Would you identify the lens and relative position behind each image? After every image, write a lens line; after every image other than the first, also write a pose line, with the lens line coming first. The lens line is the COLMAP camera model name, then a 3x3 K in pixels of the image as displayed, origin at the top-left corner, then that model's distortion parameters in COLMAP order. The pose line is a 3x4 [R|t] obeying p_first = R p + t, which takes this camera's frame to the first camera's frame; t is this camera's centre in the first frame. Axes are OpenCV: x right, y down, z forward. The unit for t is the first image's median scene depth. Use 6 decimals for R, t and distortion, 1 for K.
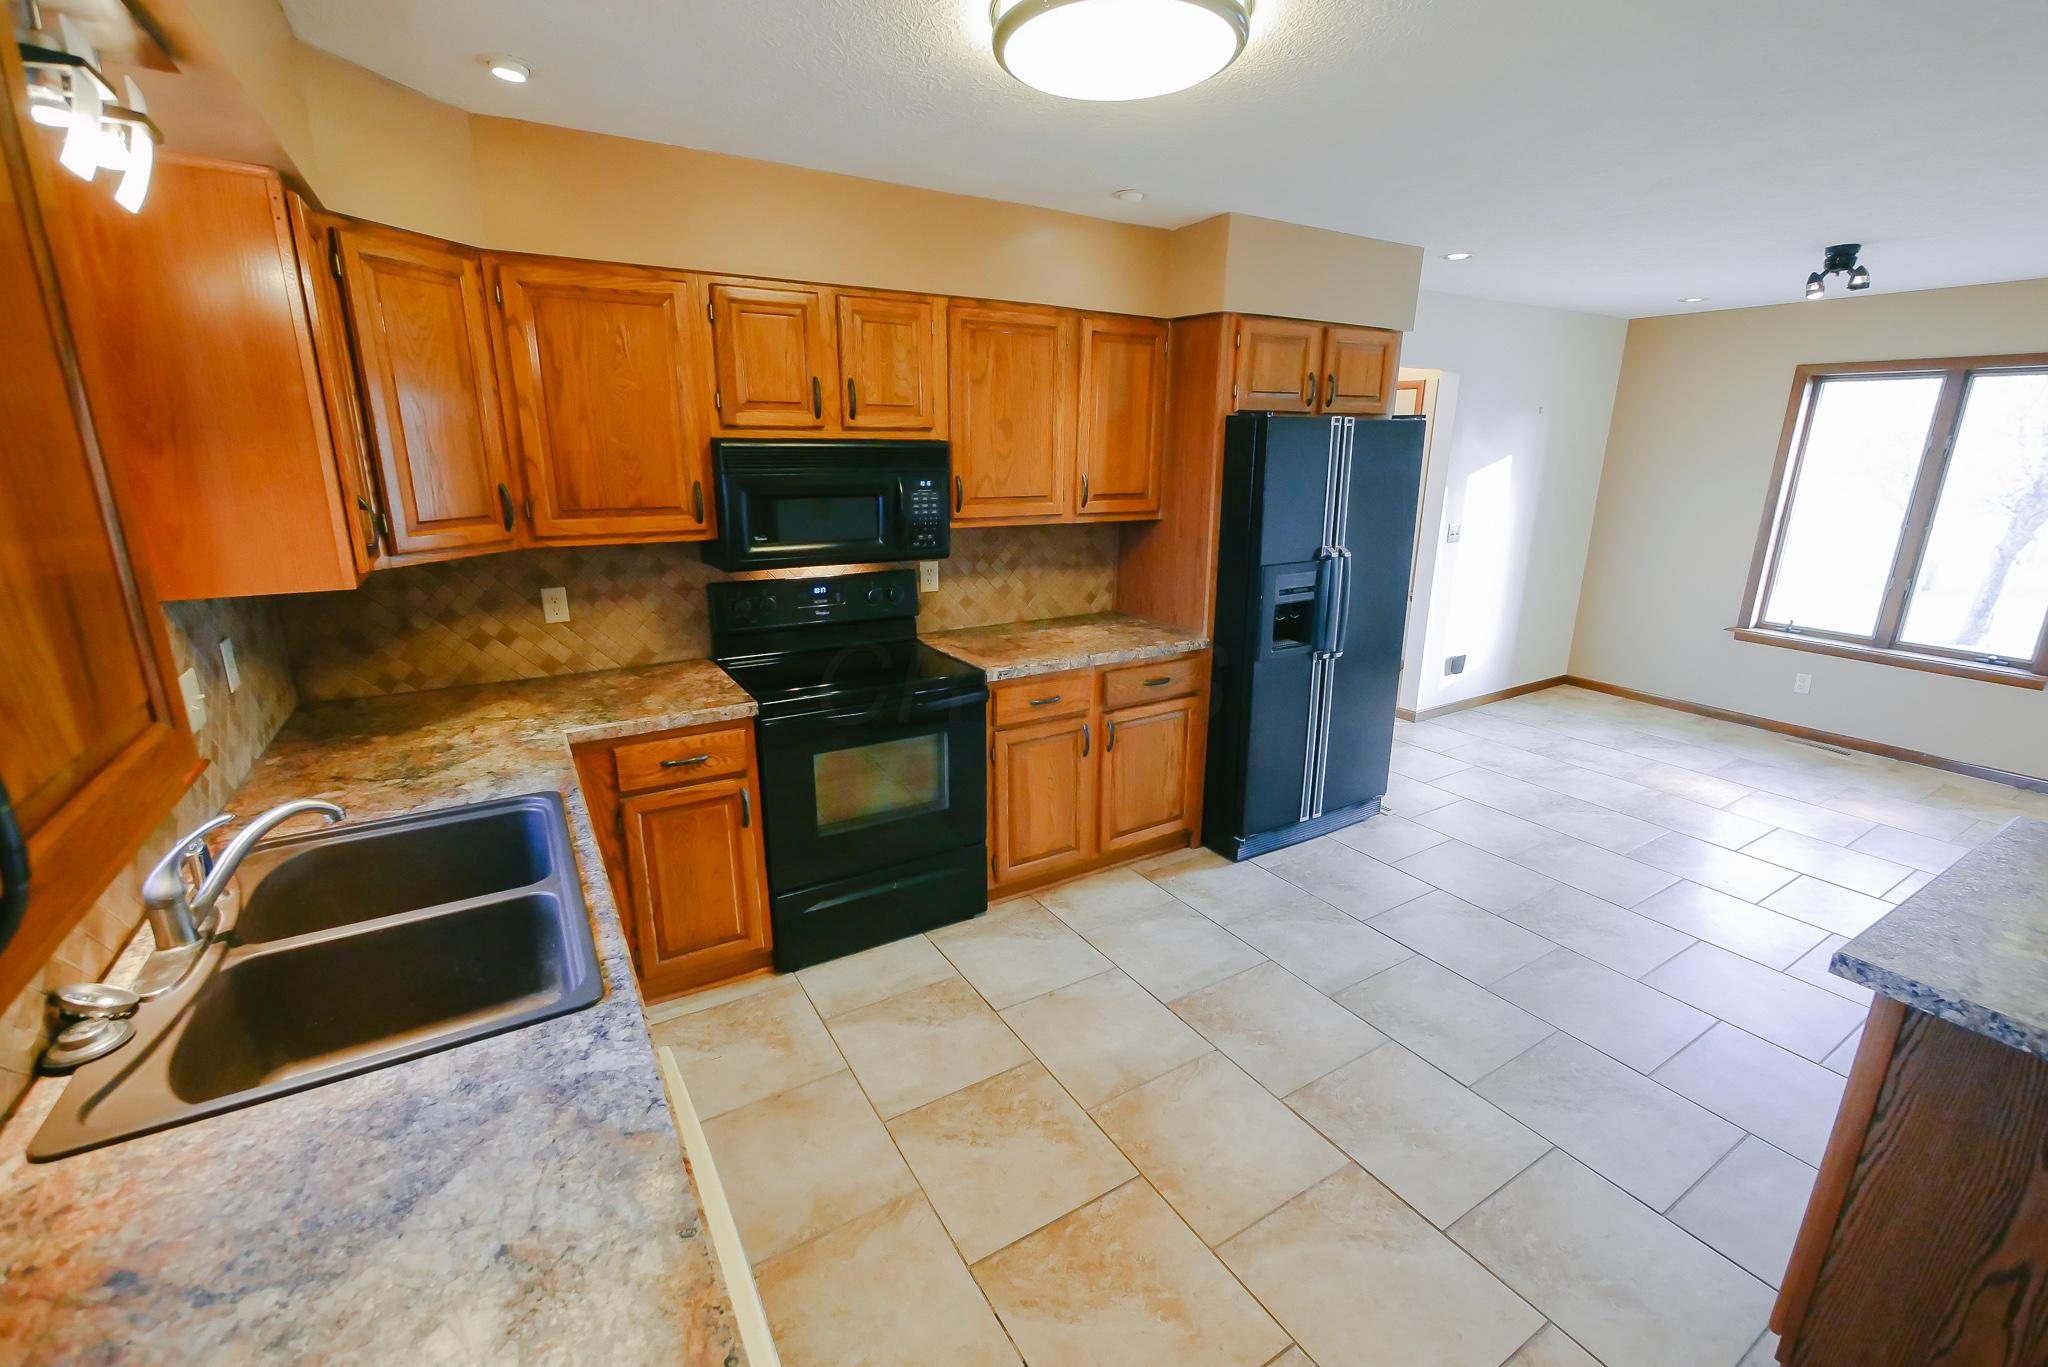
lens RADIAL K [[860.2, 0, 1024.6], [0, 860.2, 679.0], [0, 0, 1]] dist [-0.008750, 0.000192]
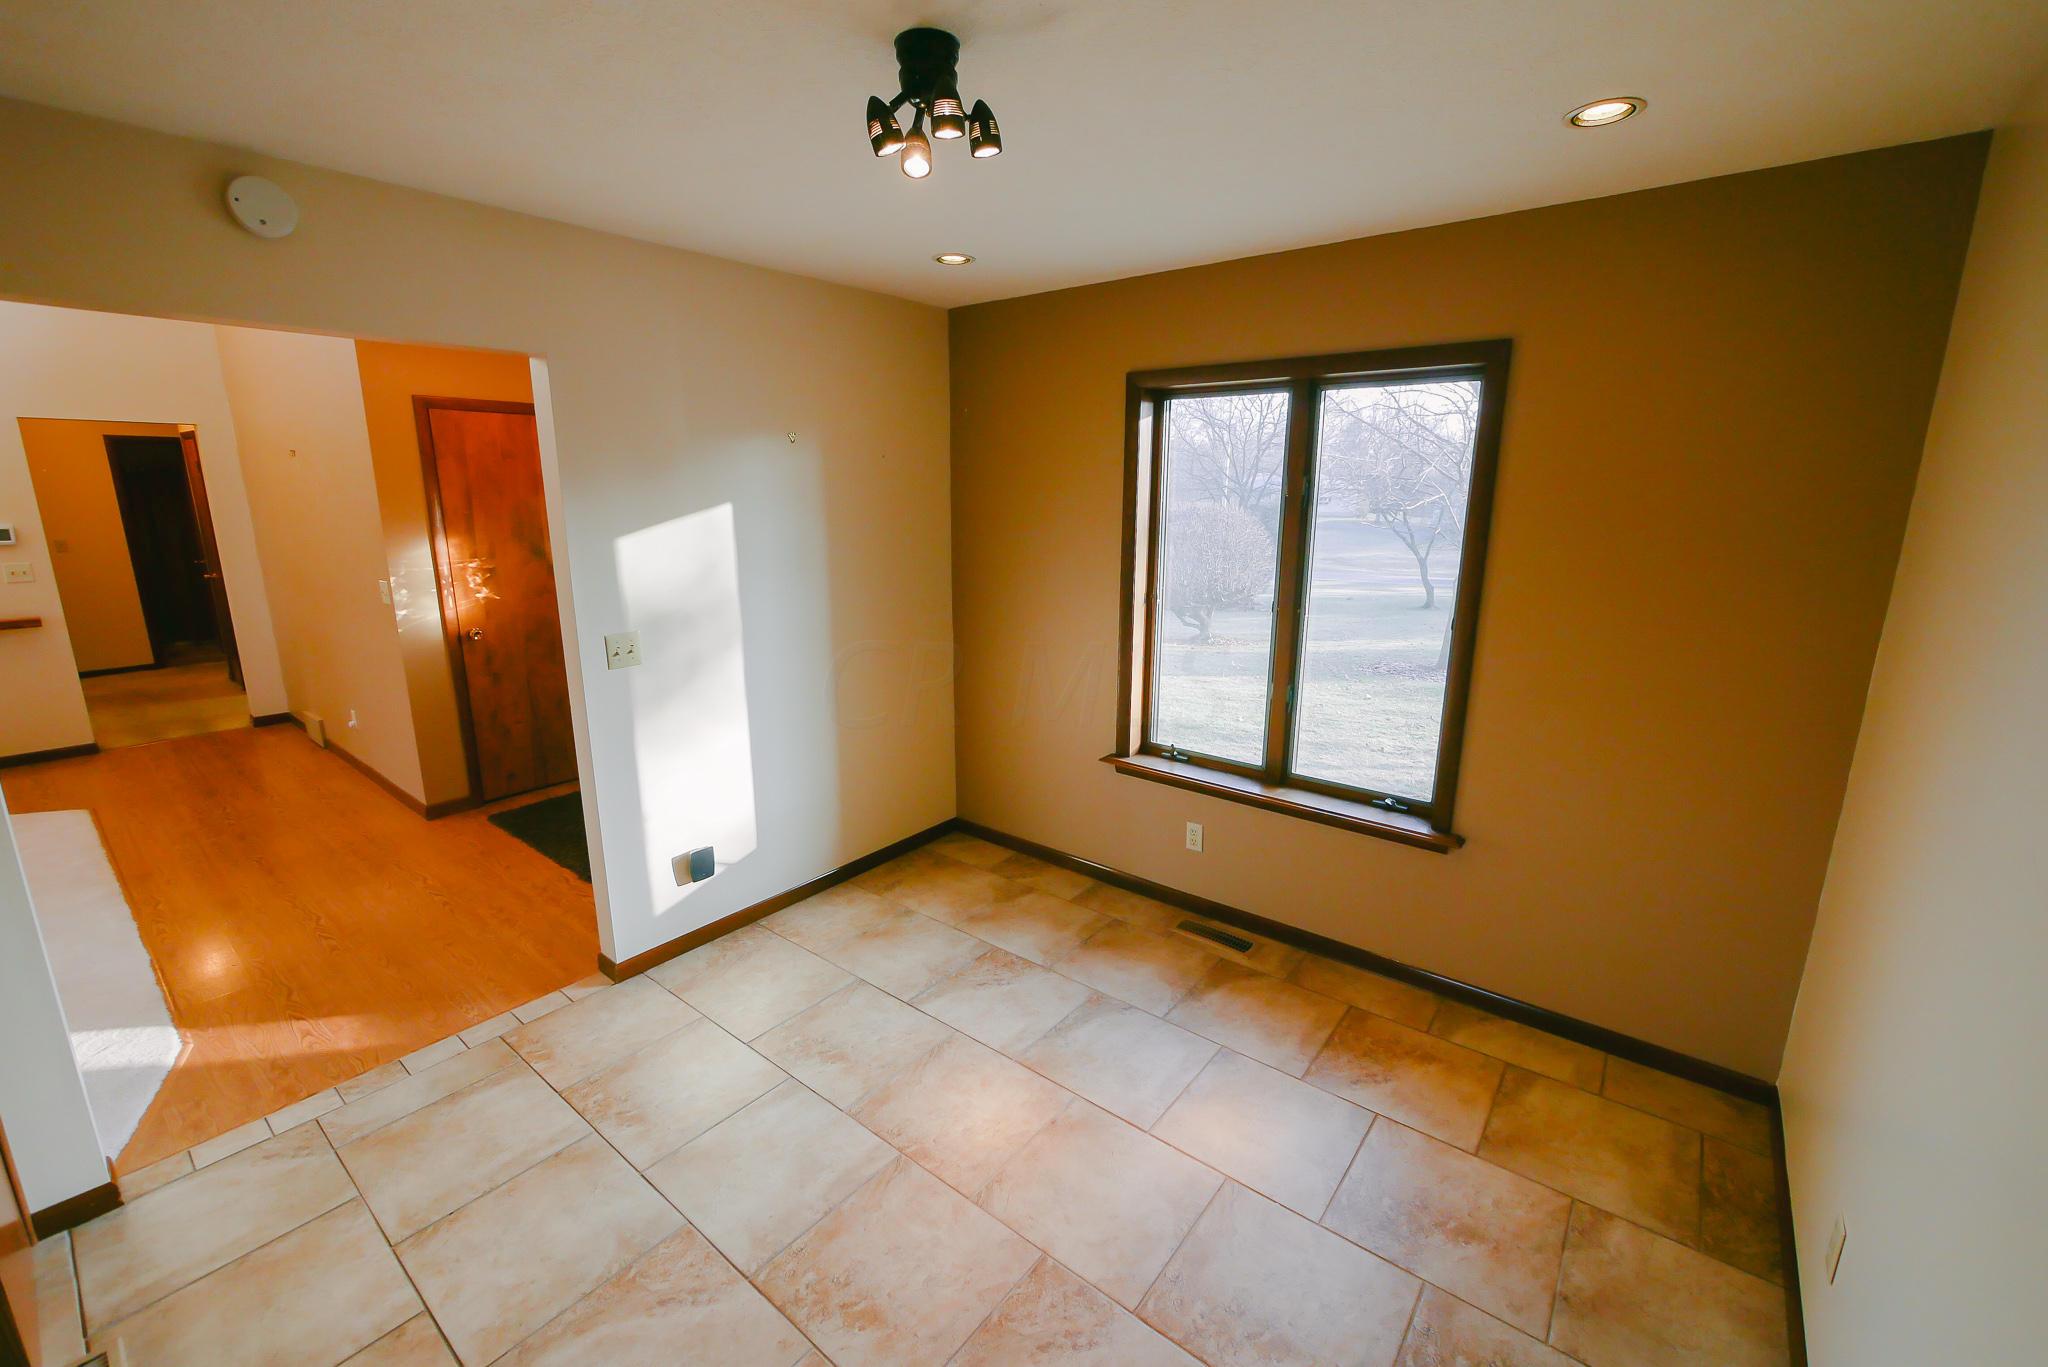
lens RADIAL K [[823.6, 0, 1032.0], [0, 823.6, 681.3], [0, 0, 1]] dist [-0.018096, -0.000065]
pose [[0.936737, -0.076336, 0.341608, 0.918479], [0.090305, 0.995596, -0.025152, -0.181495], [-0.338184, 0.054410, 0.939506, 0.669777]]
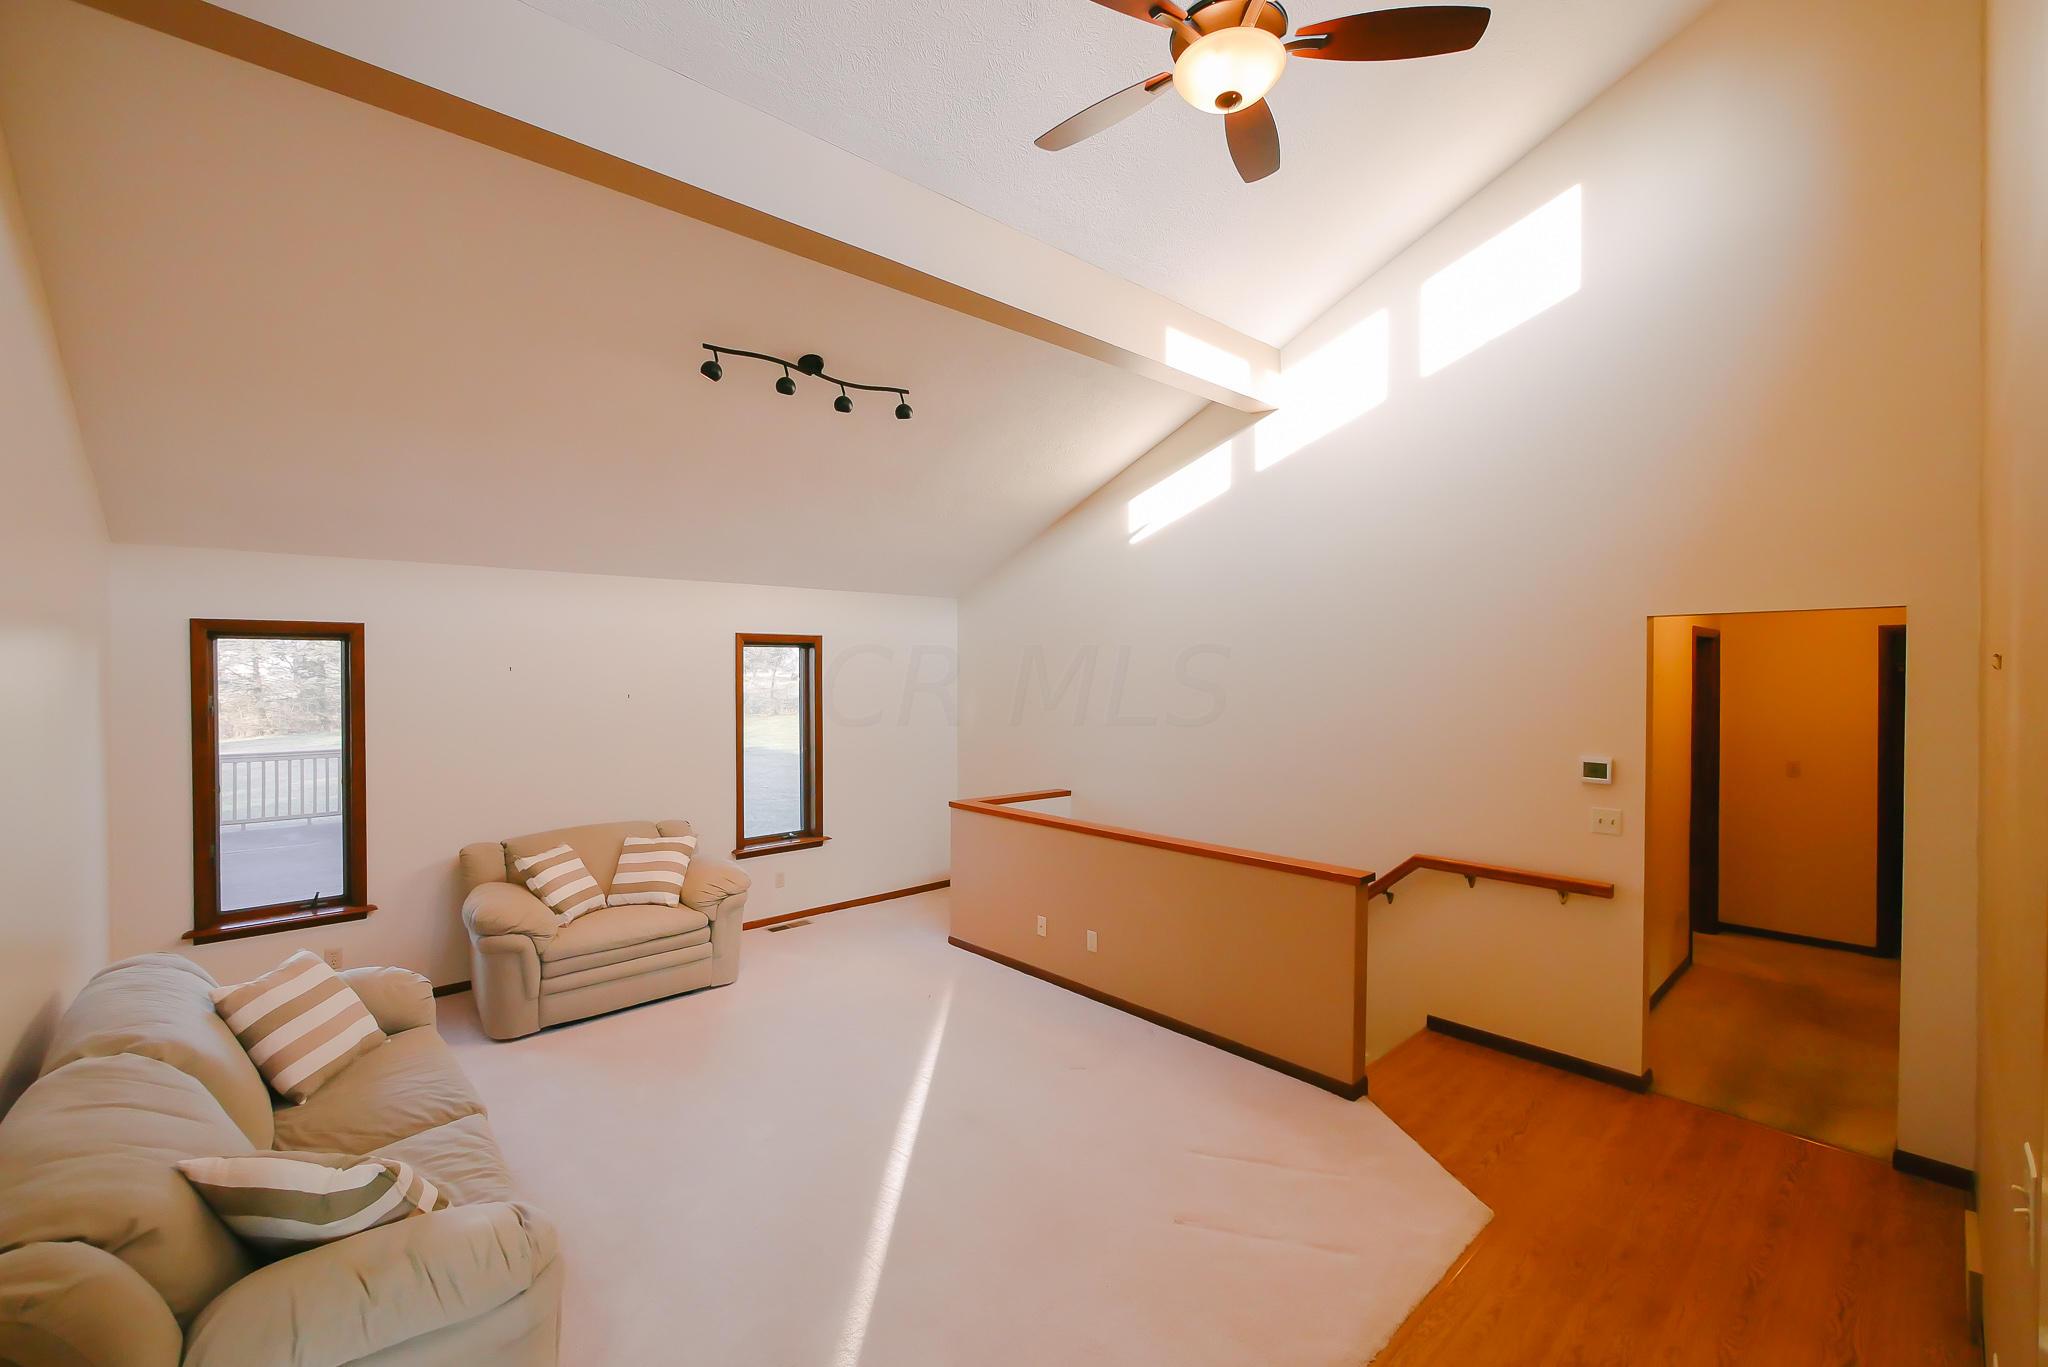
lens RADIAL K [[852.0, 0, 1023.9], [0, 852.0, 679.4], [0, 0, 1]] dist [-0.009314, 0.000471]
pose [[0.183186, 0.004852, -0.983066, 0.666749], [-0.258891, 0.964927, -0.043480, -0.535221], [0.948377, 0.262472, 0.178017, 1.716348]]
